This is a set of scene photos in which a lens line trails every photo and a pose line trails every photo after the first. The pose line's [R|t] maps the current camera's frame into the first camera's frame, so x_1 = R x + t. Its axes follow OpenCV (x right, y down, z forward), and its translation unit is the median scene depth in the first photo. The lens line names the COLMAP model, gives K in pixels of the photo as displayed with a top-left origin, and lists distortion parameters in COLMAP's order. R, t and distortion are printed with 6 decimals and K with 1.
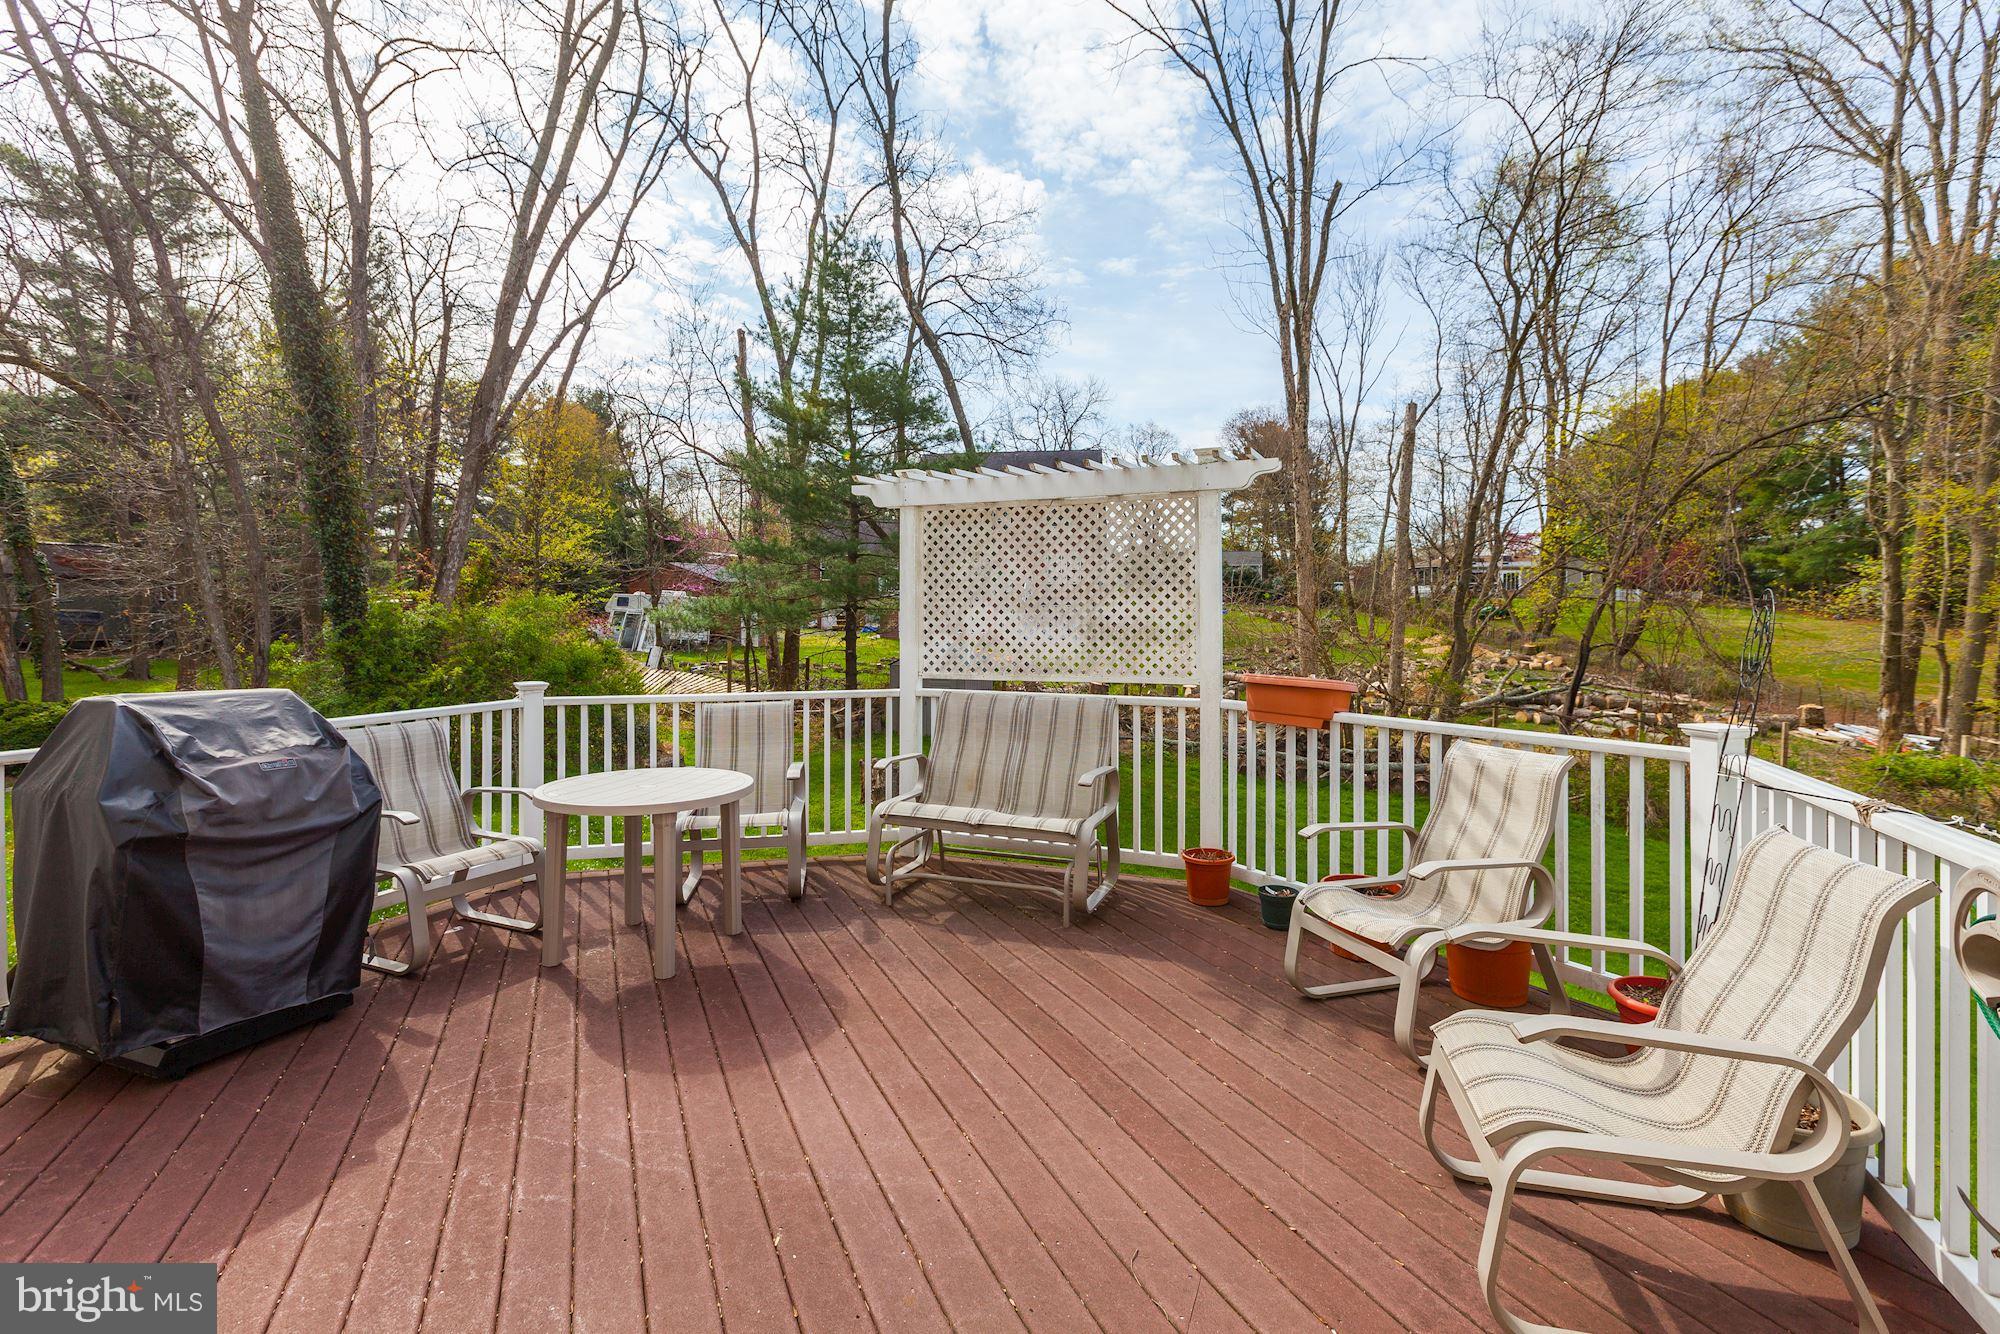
lens RADIAL K [[917.7, 0, 943.3], [0, 917.7, 628.7], [0, 0, 1]] dist [-0.003645, 0.000055]
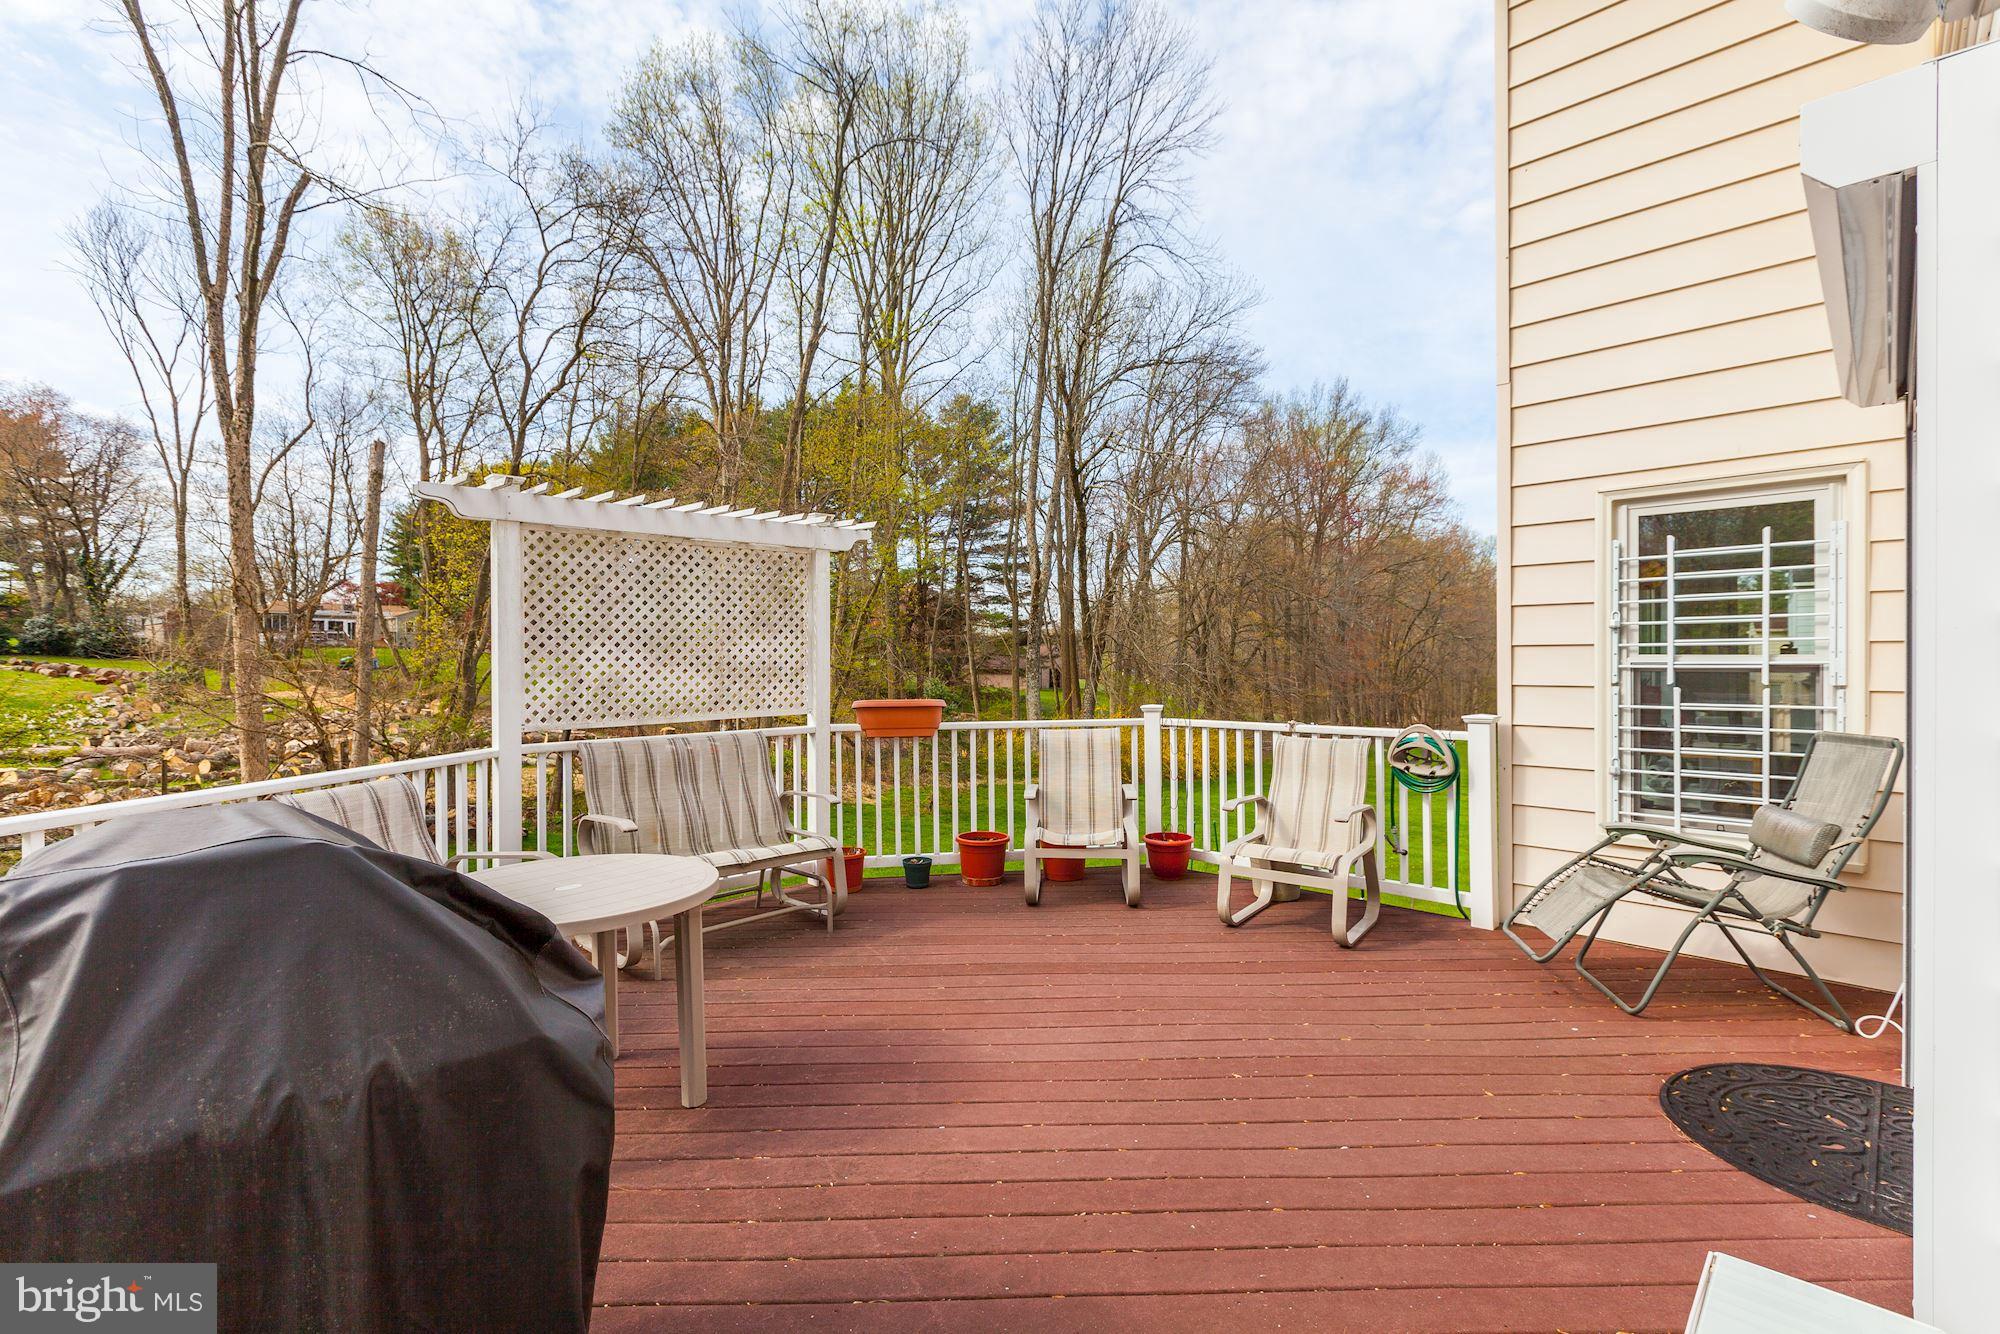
lens RADIAL K [[917.7, 0, 988.9], [0, 917.7, 658.1], [0, 0, 1]] dist [-0.003645, 0.000055]
pose [[0.363406, -0.002168, 0.931628, -0.649662], [0.023523, 0.999700, -0.006850, 0.003065], [-0.931334, 0.024404, 0.363348, 0.318742]]
